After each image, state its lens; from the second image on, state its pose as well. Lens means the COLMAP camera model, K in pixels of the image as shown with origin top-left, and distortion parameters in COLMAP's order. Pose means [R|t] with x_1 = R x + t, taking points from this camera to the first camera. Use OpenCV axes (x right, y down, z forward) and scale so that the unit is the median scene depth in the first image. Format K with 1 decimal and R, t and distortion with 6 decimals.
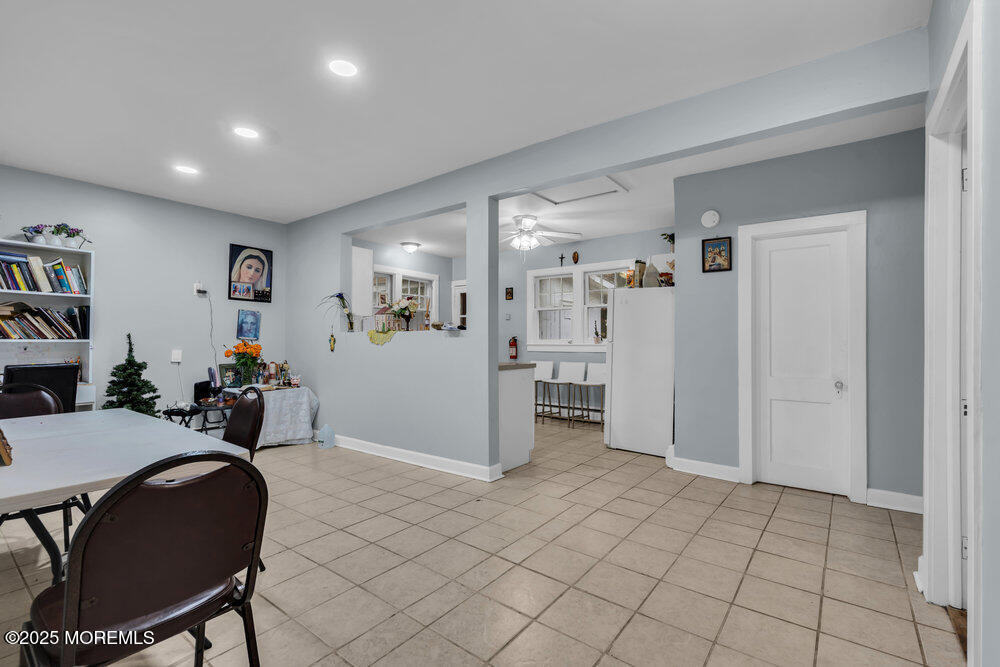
lens RADIAL K [[452.1, 0, 496.4], [0, 452.1, 337.0], [0, 0, 1]] dist [-0.009813, 0.002969]
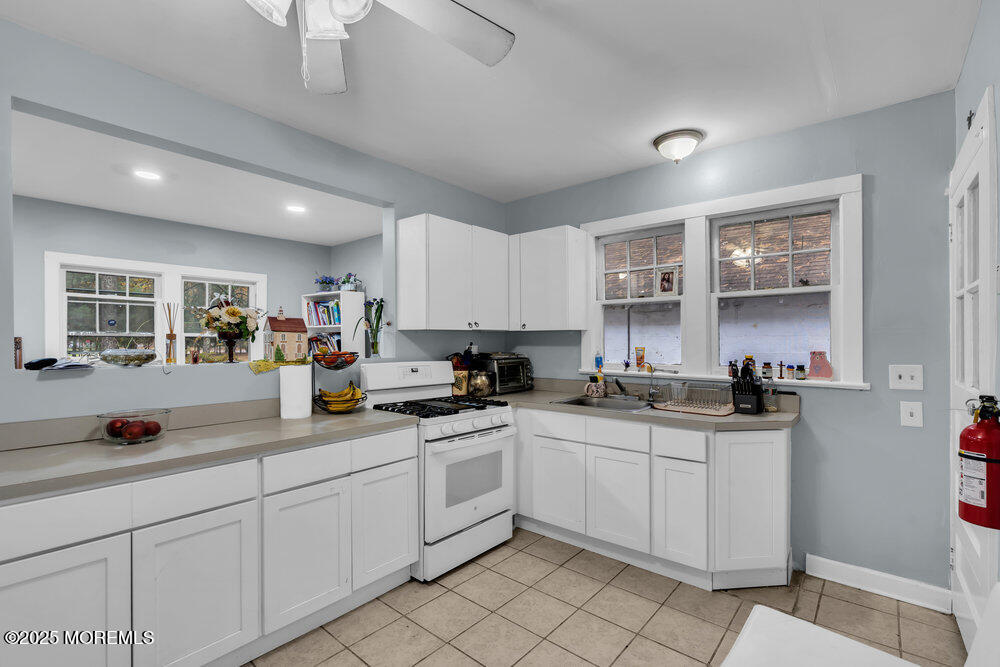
lens RADIAL K [[452.1, 0, 500.4], [0, 452.1, 342.6], [0, 0, 1]] dist [-0.009813, 0.002969]
pose [[-0.035124, 0.002055, -0.999381, 0.372740], [0.006418, 0.999978, 0.001831, -0.038565], [0.999362, -0.006349, -0.035137, 1.430730]]
